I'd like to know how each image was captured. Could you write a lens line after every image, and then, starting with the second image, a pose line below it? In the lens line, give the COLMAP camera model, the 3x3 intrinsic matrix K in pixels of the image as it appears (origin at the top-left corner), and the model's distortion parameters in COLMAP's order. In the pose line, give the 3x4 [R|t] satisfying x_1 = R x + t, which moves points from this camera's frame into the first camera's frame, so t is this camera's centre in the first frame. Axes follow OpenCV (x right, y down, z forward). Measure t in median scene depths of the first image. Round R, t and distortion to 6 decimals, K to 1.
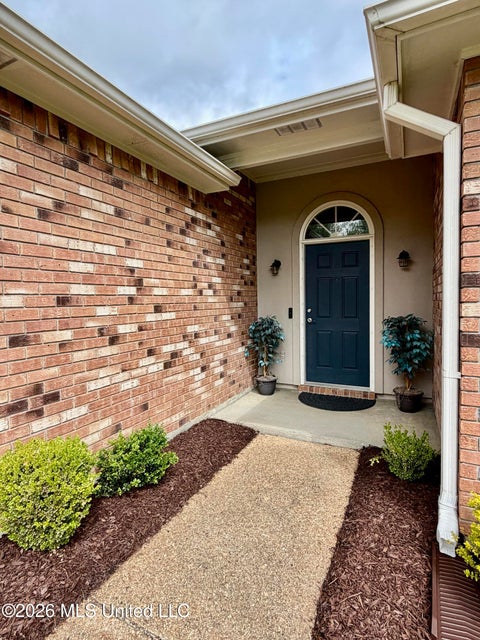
lens RADIAL K [[338.3, 0, 240.0], [0, 338.3, 320.0], [0, 0, 1]] dist [-0.000393, -0.000219]
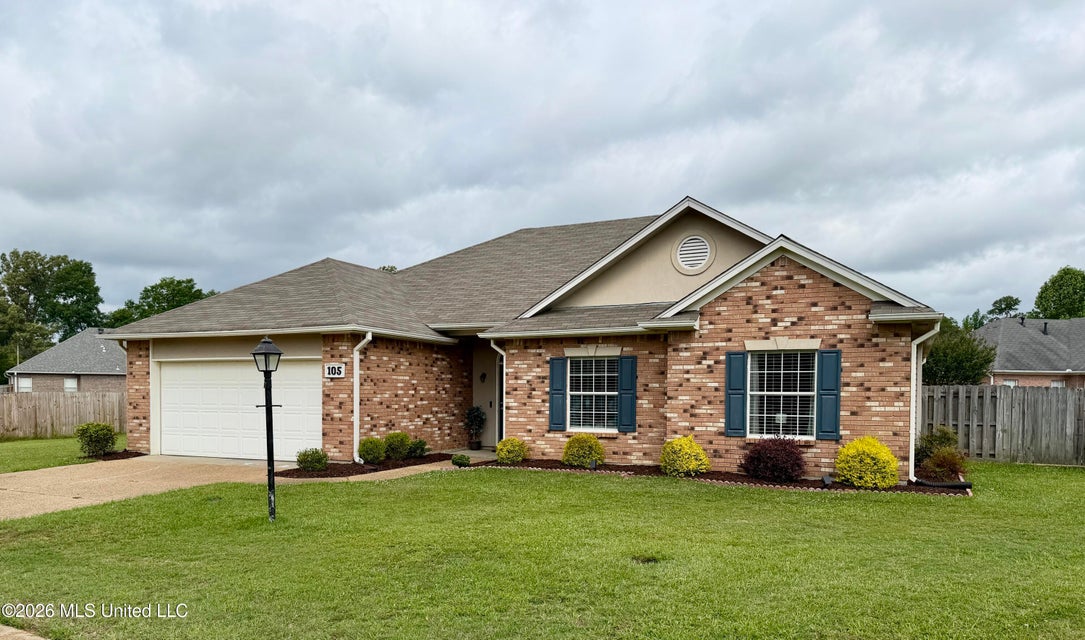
lens RADIAL K [[794.2, 0, 531.7], [0, 794.2, 406.4], [0, 0, 1]] dist [0.122576, -0.198917]
pose [[0.999806, 0.018479, 0.006857, 0.460218], [-0.018178, 0.998969, -0.041603, 0.217224], [-0.007618, 0.041470, 0.999111, -4.243810]]
